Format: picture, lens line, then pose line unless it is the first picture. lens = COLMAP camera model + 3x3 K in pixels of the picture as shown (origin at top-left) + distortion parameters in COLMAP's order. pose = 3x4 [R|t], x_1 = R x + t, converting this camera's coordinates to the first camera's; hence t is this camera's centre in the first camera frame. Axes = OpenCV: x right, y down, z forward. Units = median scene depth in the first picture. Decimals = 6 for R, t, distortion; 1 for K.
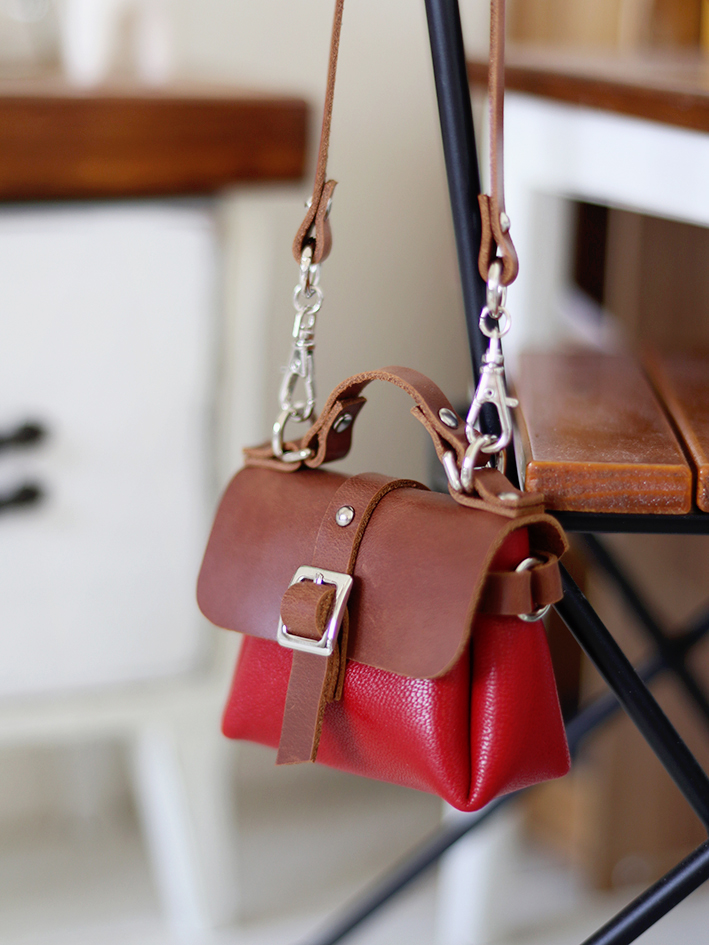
lens RADIAL K [[2767.5, 0, 354.5], [0, 2767.5, 472.5], [0, 0, 1]] dist [-0.459401, 8.645471]
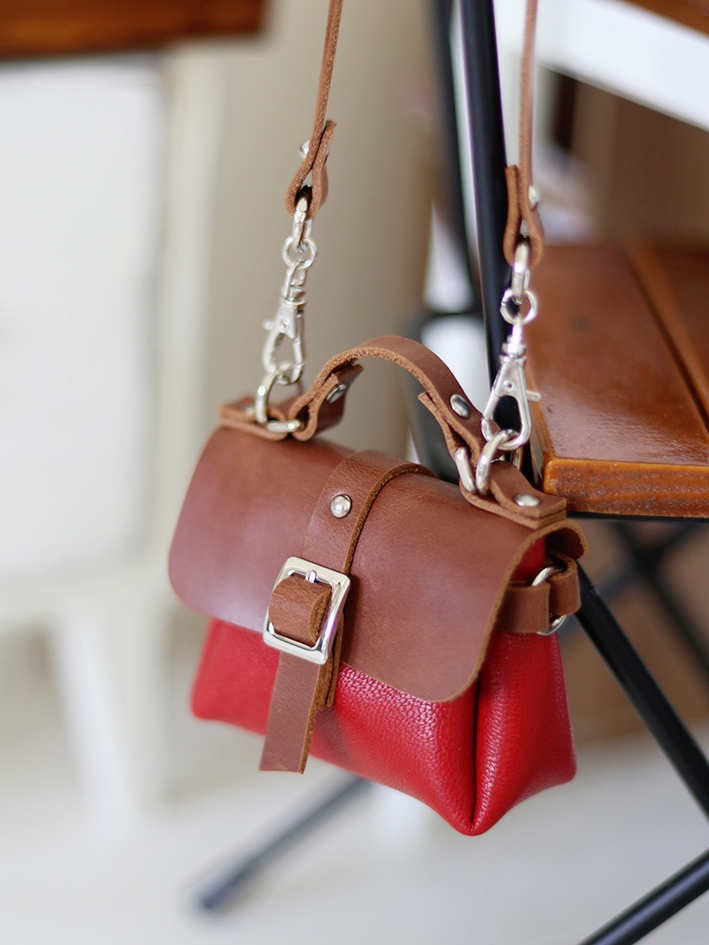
lens RADIAL K [[2767.5, 0, 354.5], [0, 2767.5, 472.5], [0, 0, 1]] dist [-0.459401, 8.645471]
pose [[0.997595, 0.013173, 0.068051, -0.061797], [-0.023708, 0.987409, 0.156400, -0.139199], [-0.065134, -0.157638, 0.985347, 0.111517]]
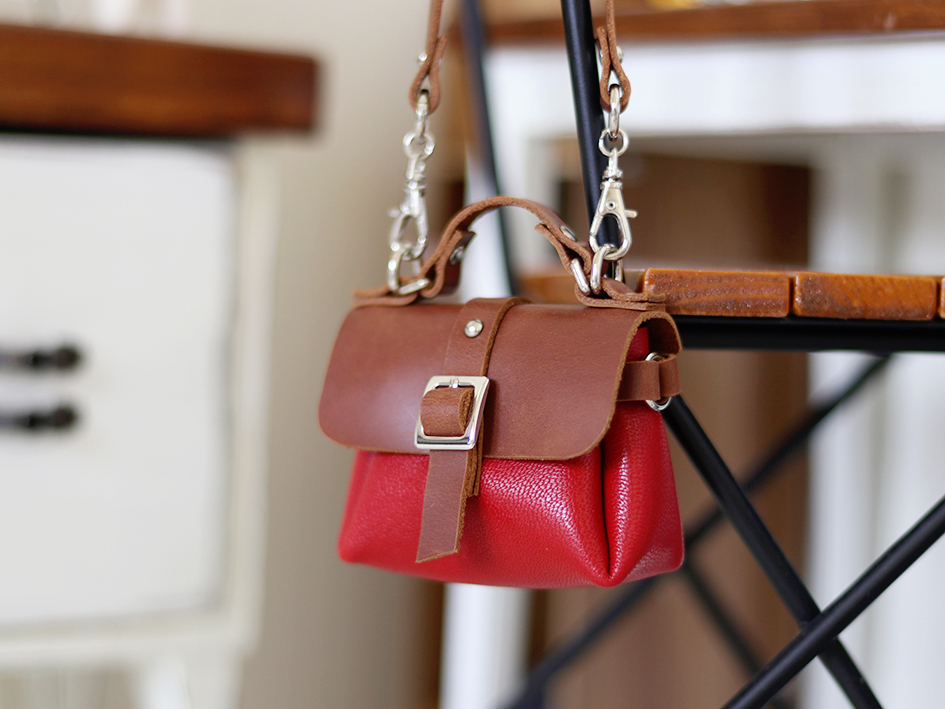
lens RADIAL K [[2767.5, 0, 472.5], [0, 2767.5, 354.5], [0, 0, 1]] dist [-0.459401, 8.645471]
pose [[0.981743, -0.005933, 0.190121, -0.213578], [0.036504, 0.986811, -0.157705, 0.200100], [-0.186678, 0.161766, 0.969011, -0.048179]]
